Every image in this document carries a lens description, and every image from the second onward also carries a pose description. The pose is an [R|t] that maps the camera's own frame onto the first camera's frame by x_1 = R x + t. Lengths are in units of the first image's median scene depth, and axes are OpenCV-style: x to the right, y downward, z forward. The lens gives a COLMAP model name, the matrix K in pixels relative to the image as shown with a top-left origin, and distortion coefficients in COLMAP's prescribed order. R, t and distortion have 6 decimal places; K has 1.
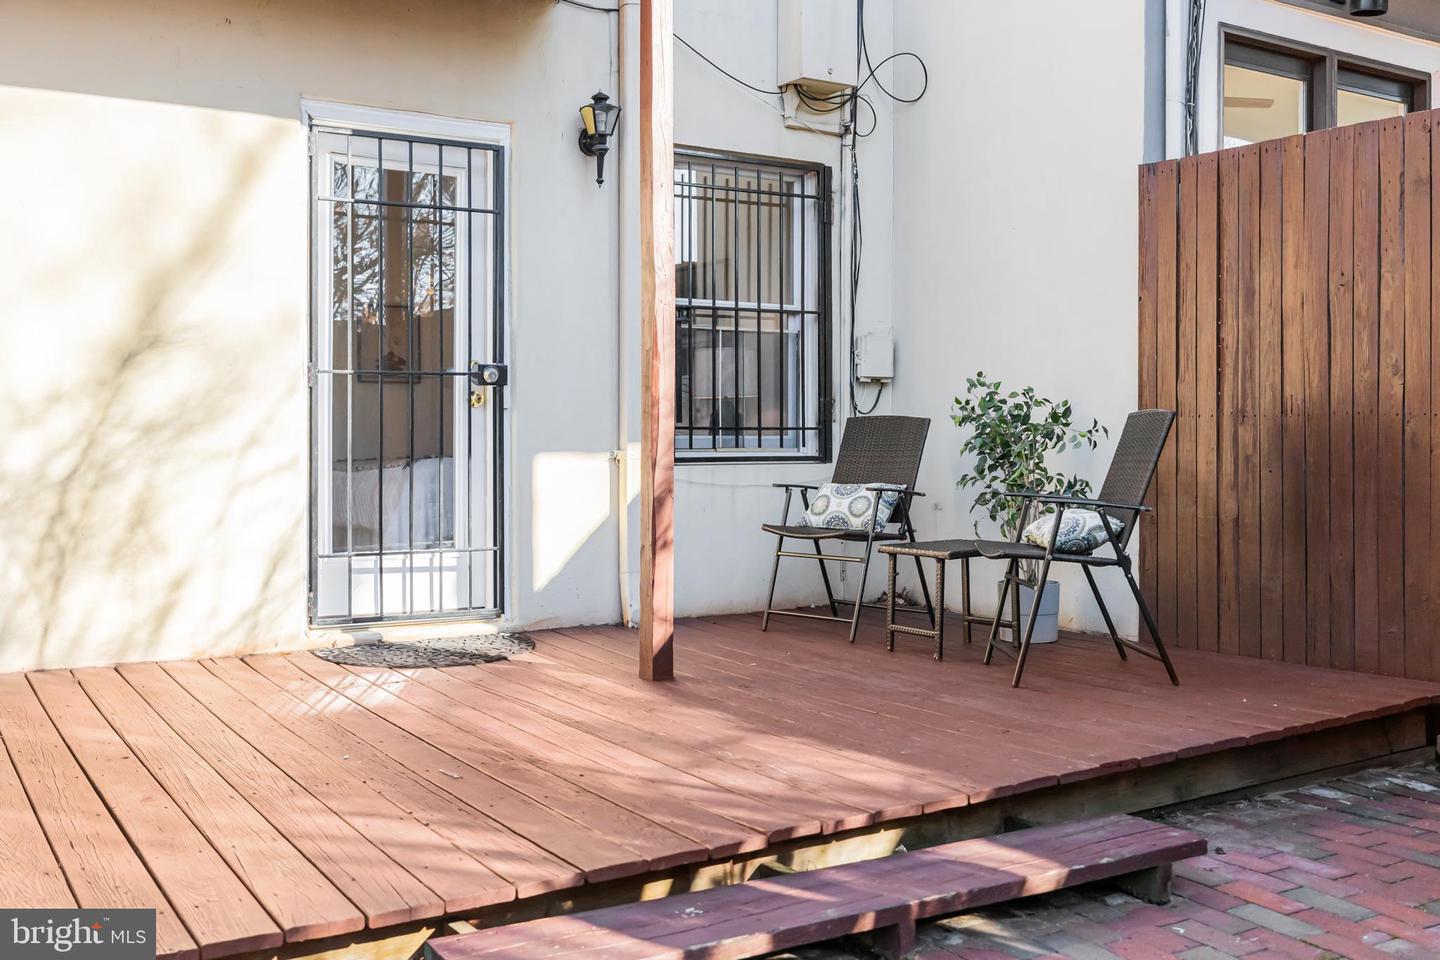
lens RADIAL K [[1413.8, 0, 721.2], [0, 1413.8, 470.2], [0, 0, 1]] dist [0.000973, 0.000000]
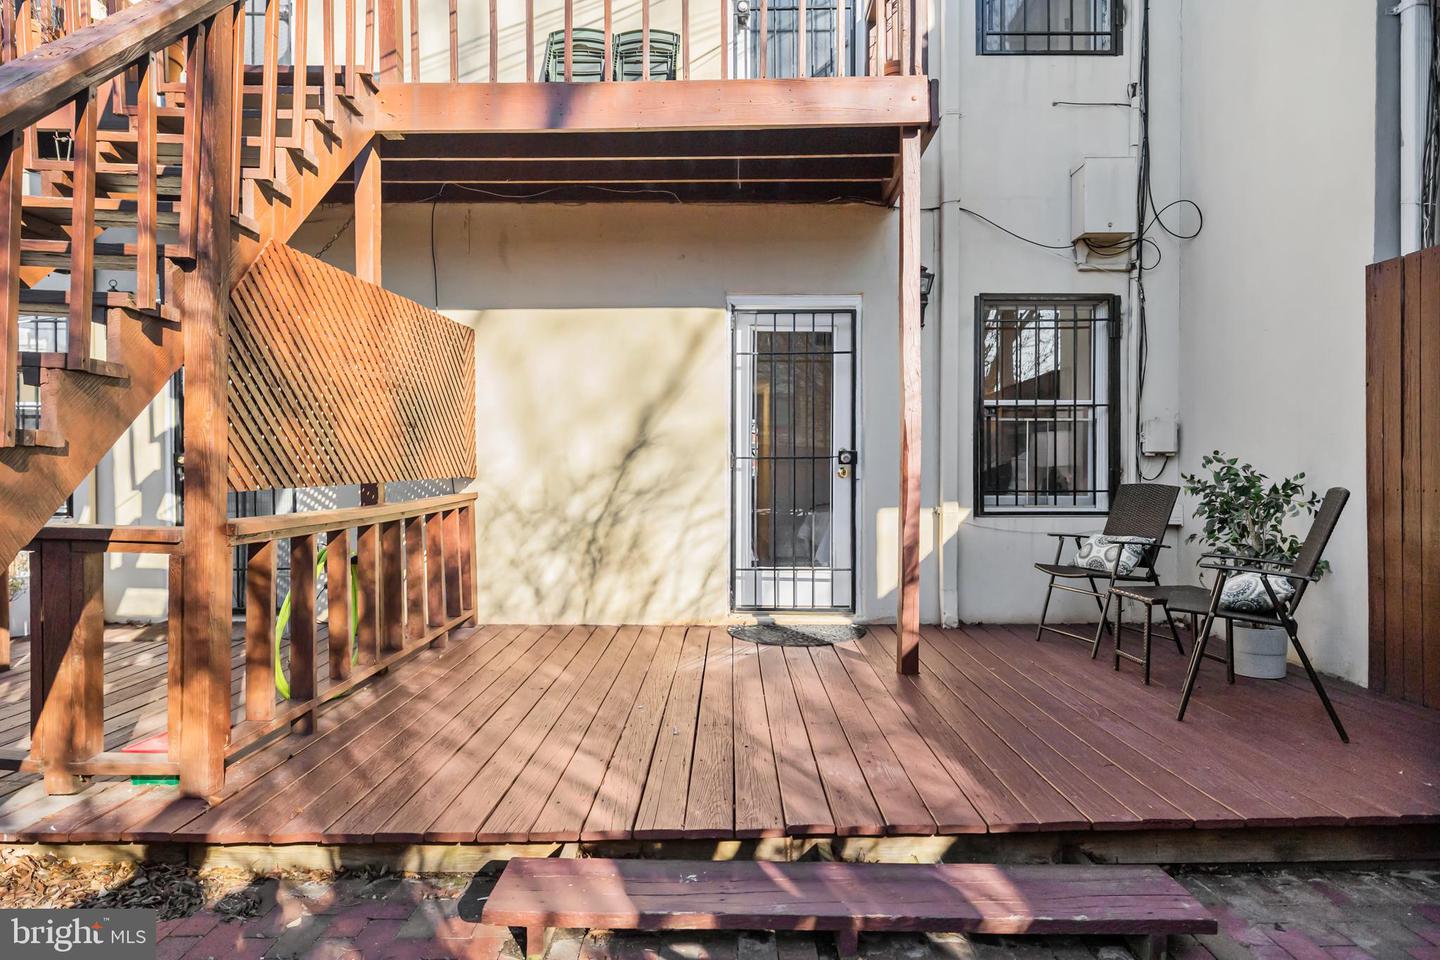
lens RADIAL K [[821.0, 0, 721.1], [0, 821.0, 489.6], [0, 0, 1]] dist [0.002445, -0.001342]
pose [[0.844870, 0.008717, -0.534901, 0.216791], [-0.011471, 0.999933, -0.001823, -0.031249], [0.534849, 0.007676, 0.844913, 0.176591]]
